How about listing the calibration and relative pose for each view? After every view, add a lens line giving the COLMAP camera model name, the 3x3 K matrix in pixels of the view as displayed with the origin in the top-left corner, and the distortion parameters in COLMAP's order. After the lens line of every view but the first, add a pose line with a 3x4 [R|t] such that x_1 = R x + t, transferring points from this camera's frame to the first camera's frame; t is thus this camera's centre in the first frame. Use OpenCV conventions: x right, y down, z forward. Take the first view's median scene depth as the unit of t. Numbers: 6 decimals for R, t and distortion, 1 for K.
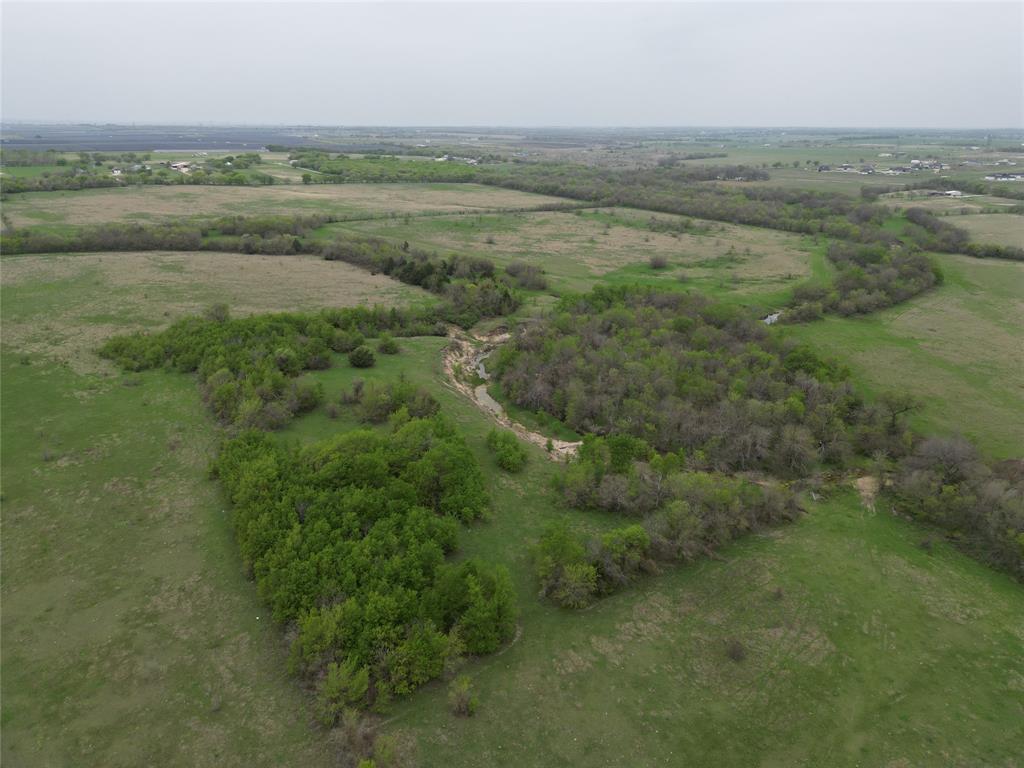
lens RADIAL K [[714.1, 0, 516.0], [0, 714.1, 387.0], [0, 0, 1]] dist [0.078081, -0.072336]
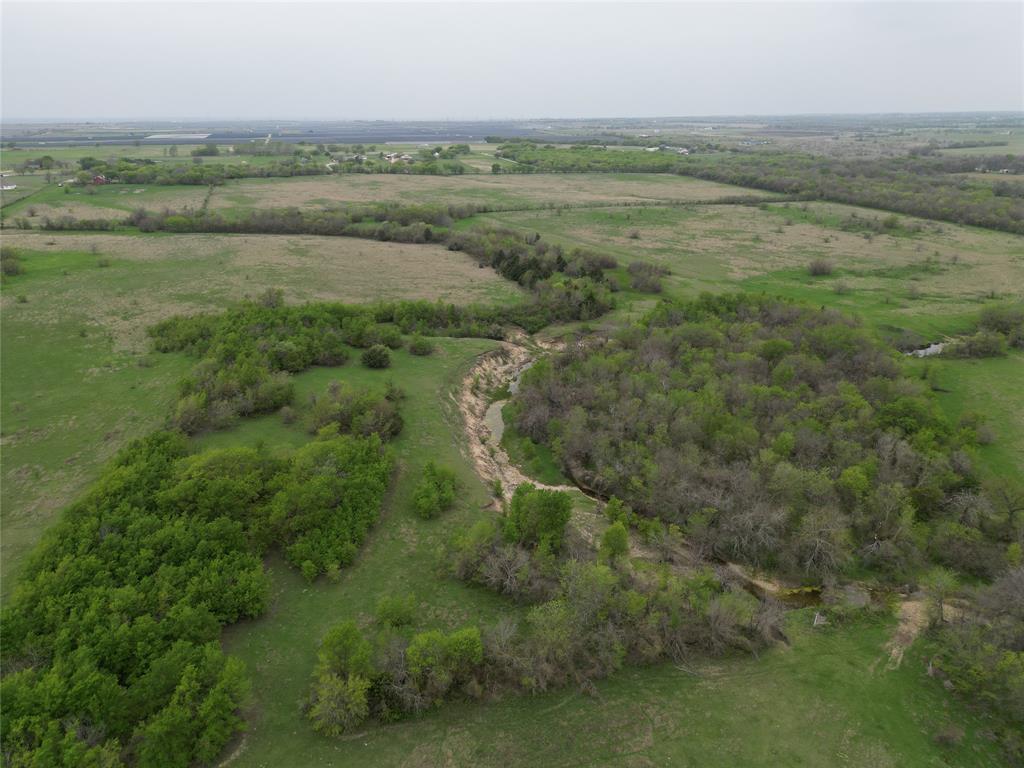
lens RADIAL K [[714.1, 0, 515.9], [0, 714.1, 383.6], [0, 0, 1]] dist [0.078081, -0.072336]
pose [[0.949409, 0.098564, -0.298174, 0.096764], [-0.096708, 0.995091, 0.021012, -0.018253], [0.298781, 0.008886, 0.954280, 0.073488]]
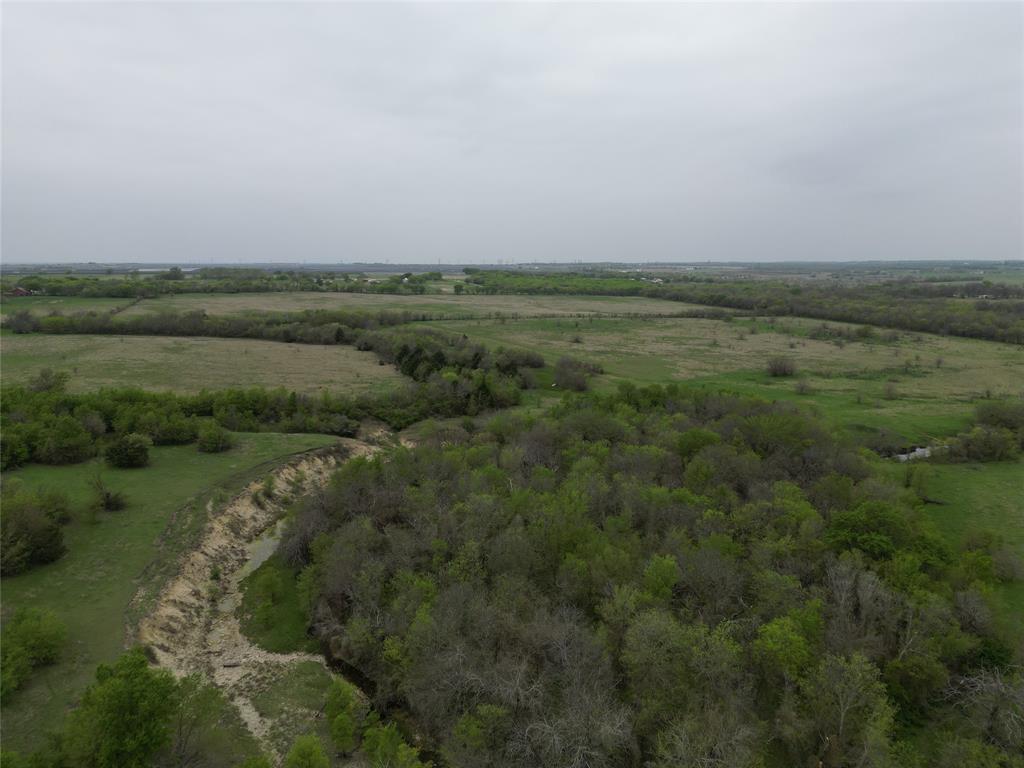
lens RADIAL K [[714.1, 0, 514.6], [0, 714.1, 381.7], [0, 0, 1]] dist [0.078081, -0.072336]
pose [[0.949889, 0.043475, -0.309550, 0.129978], [-0.100092, 0.980444, -0.169442, -0.011229], [0.296129, 0.191935, 0.935665, 0.200357]]
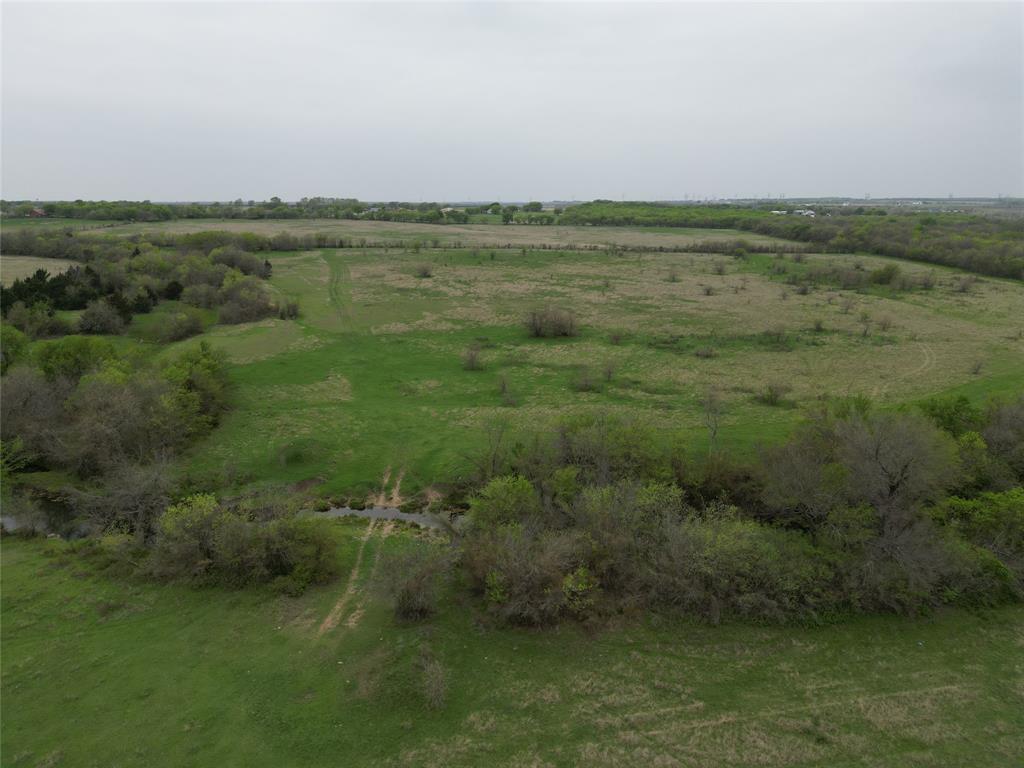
lens RADIAL K [[714.1, 0, 514.2], [0, 714.1, 386.1], [0, 0, 1]] dist [0.078081, -0.072336]
pose [[0.812777, 0.136939, -0.566251, 0.334297], [-0.193466, 0.980265, -0.040631, -0.085183], [0.549513, 0.142574, 0.823230, 0.477766]]
